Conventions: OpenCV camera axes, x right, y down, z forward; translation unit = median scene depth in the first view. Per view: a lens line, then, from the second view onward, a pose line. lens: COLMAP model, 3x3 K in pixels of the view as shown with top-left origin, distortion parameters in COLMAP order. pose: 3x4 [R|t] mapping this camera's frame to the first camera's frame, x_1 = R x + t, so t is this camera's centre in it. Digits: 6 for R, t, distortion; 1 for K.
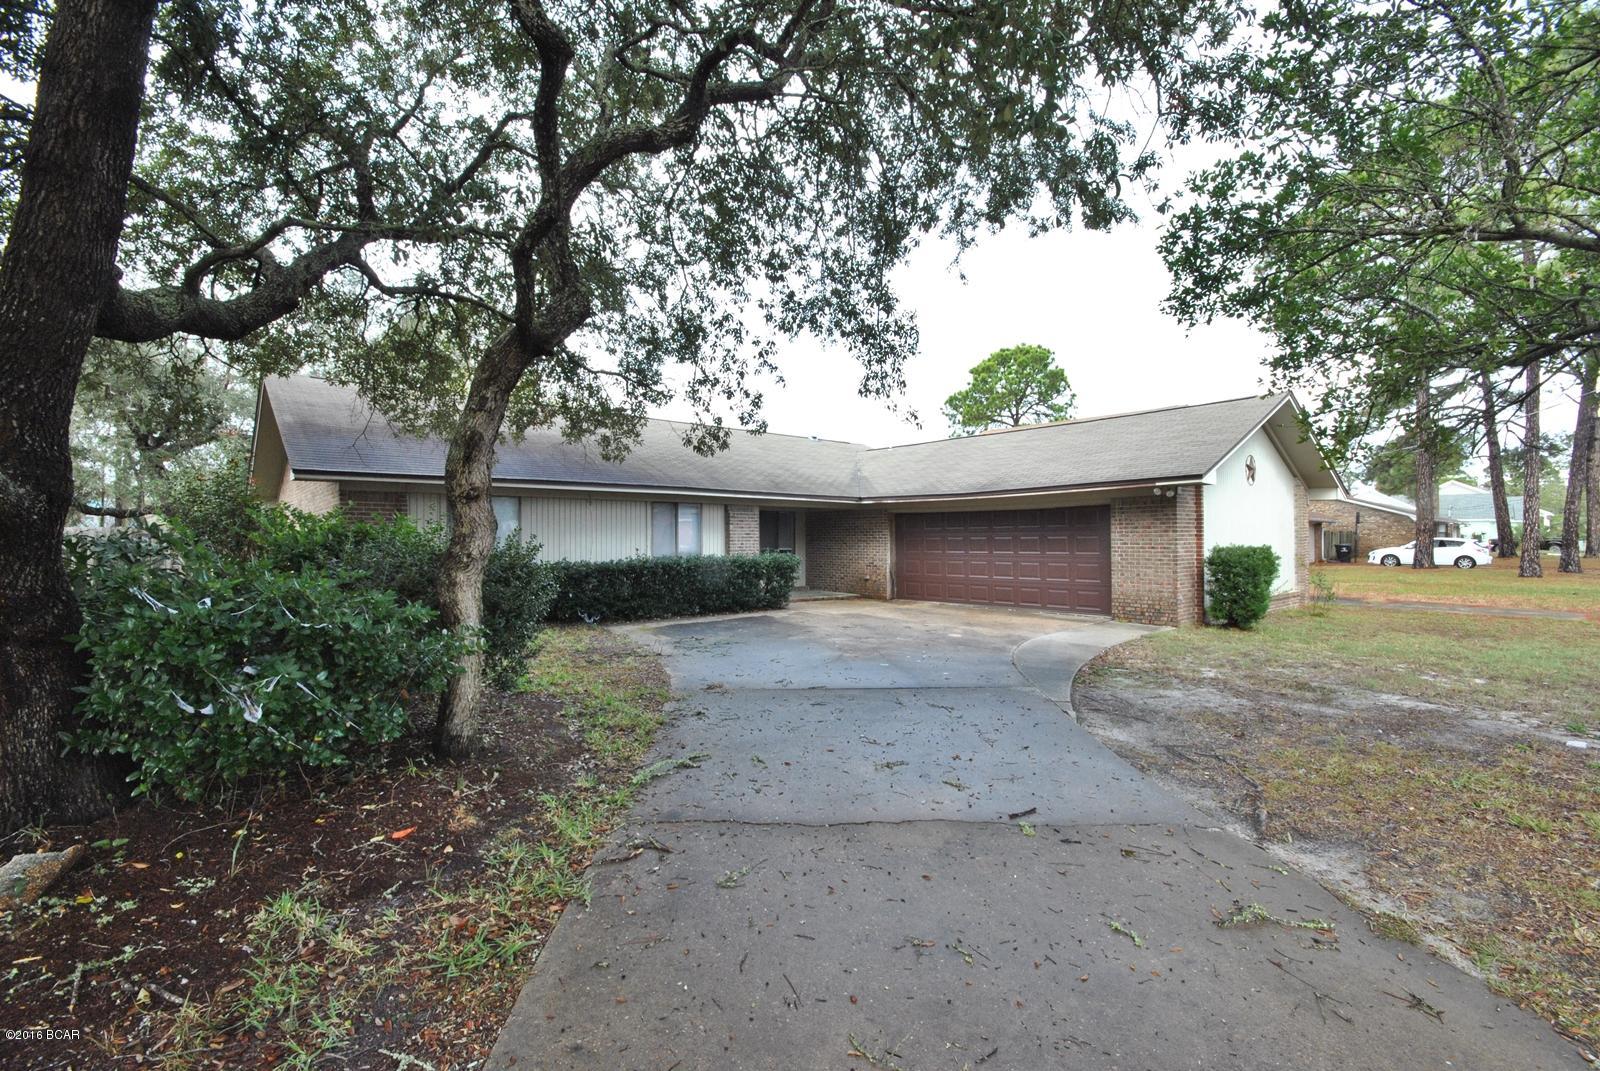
lens RADIAL K [[708.2, 0, 802.6], [0, 708.2, 534.6], [0, 0, 1]] dist [-0.000810, -0.000082]
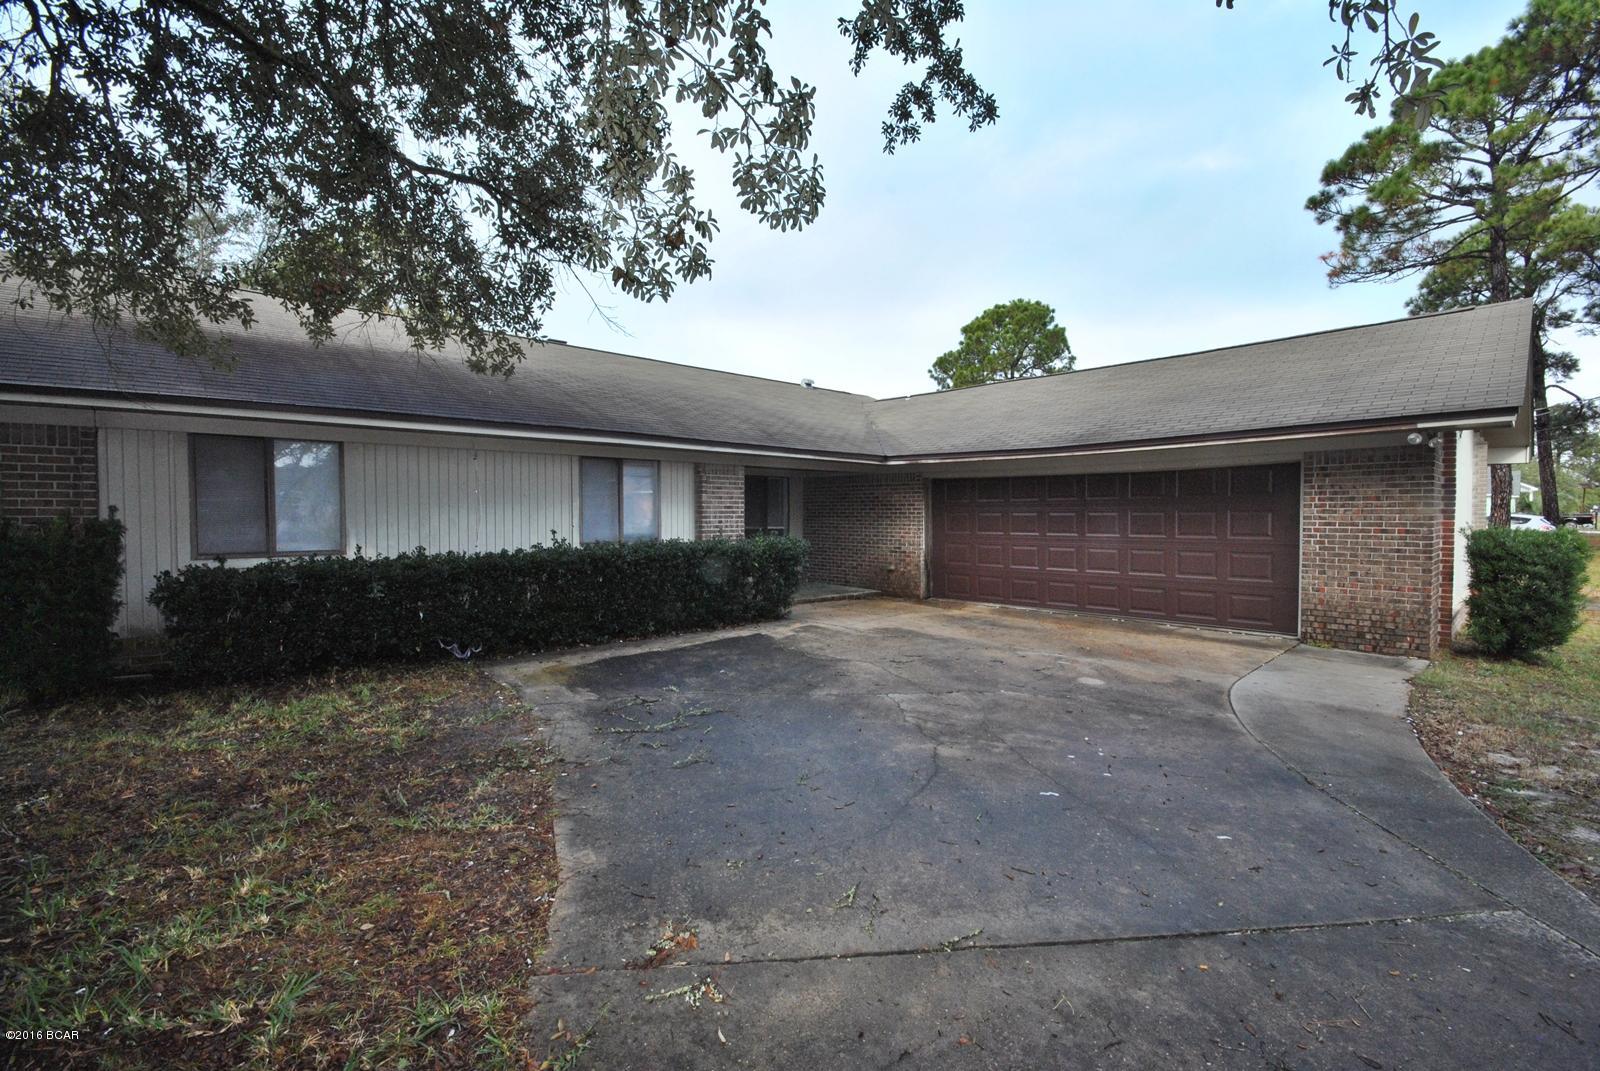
lens RADIAL K [[708.2, 0, 802.6], [0, 708.2, 534.6], [0, 0, 1]] dist [-0.000810, -0.000082]
pose [[0.999018, 0.001205, 0.044299, -0.035558], [-0.002874, 0.999288, 0.037626, -0.000376], [-0.044222, -0.037717, 0.998310, 0.308928]]
